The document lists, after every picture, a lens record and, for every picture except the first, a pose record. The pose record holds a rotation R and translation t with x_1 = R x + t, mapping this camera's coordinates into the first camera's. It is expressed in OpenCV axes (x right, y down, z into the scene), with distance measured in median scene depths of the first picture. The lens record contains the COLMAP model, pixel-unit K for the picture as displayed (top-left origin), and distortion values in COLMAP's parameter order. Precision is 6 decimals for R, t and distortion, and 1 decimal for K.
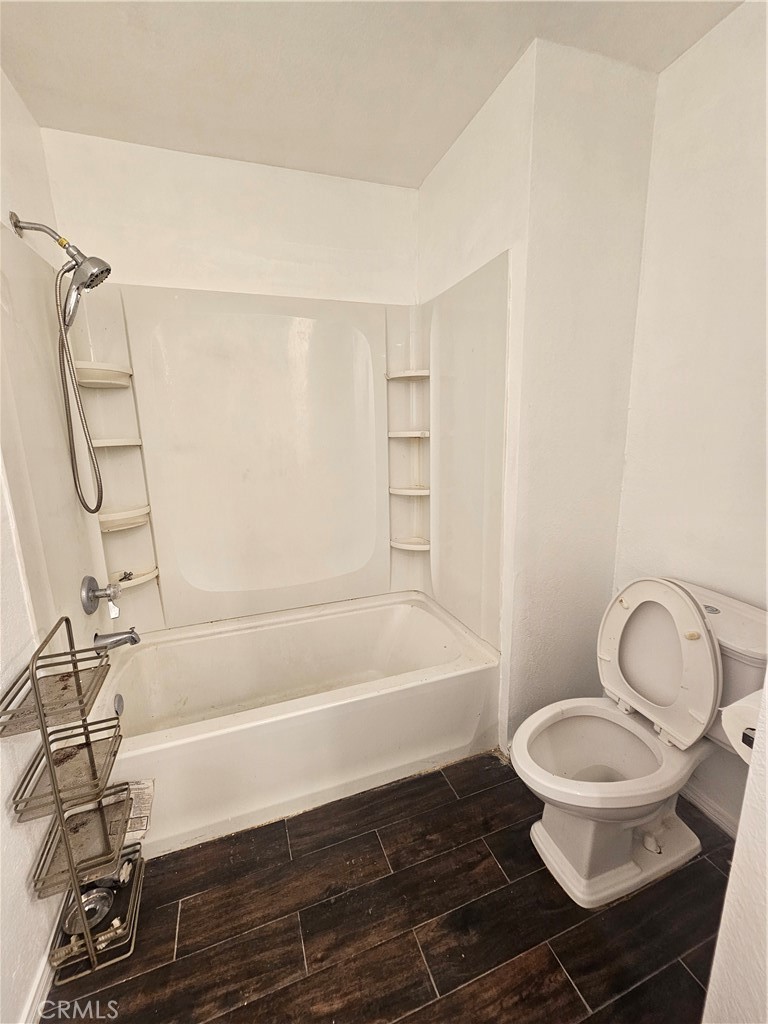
lens RADIAL K [[418.9, 0, 382.9], [0, 418.9, 510.3], [0, 0, 1]] dist [-0.002742, -0.000322]
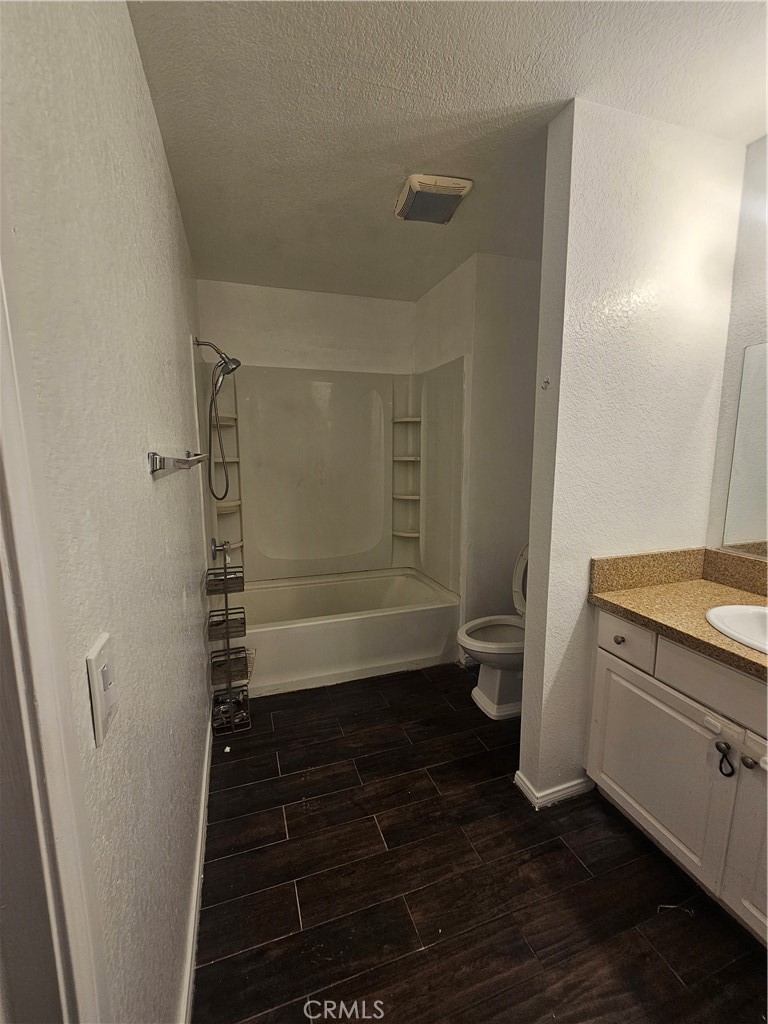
lens RADIAL K [[418.9, 0, 382.4], [0, 418.9, 511.7], [0, 0, 1]] dist [-0.002742, -0.000322]
pose [[0.999683, 0.023405, -0.009297, -0.007341], [-0.023868, 0.998298, -0.053210, 0.105405], [0.008035, 0.053415, 0.998540, -0.578407]]
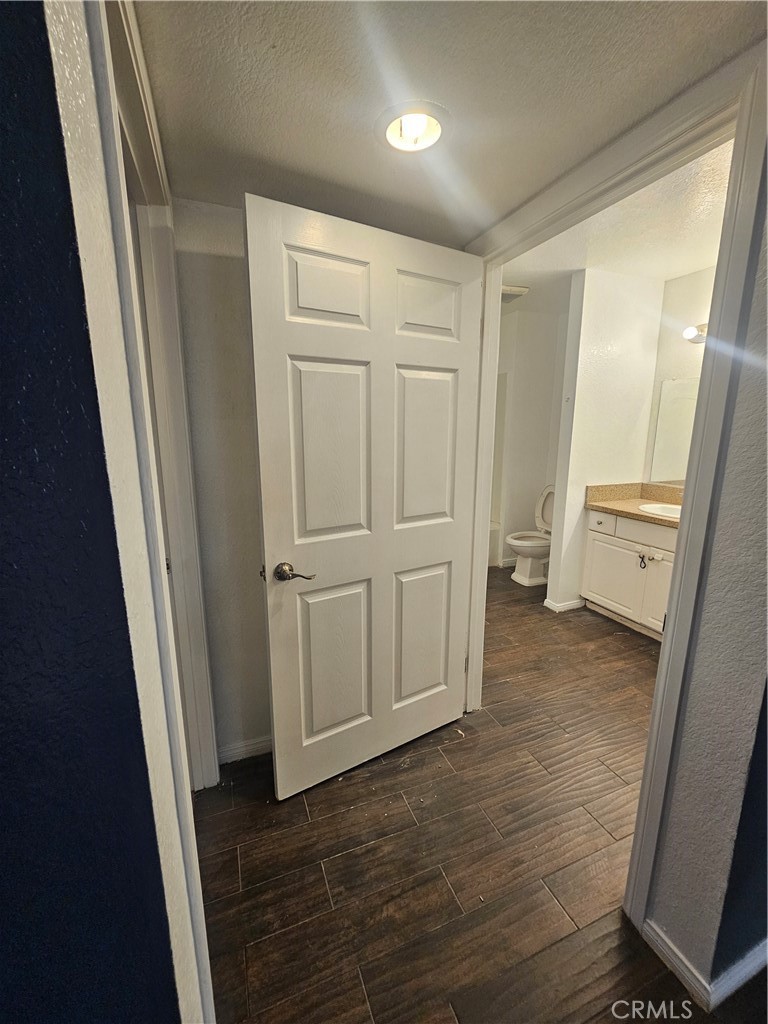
lens RADIAL K [[418.9, 0, 386.8], [0, 418.9, 510.4], [0, 0, 1]] dist [-0.002742, -0.000322]
pose [[0.998312, 0.022801, 0.053410, -0.515568], [-0.021922, 0.999615, -0.016991, 0.302015], [-0.053777, 0.015791, 0.998428, -1.422853]]
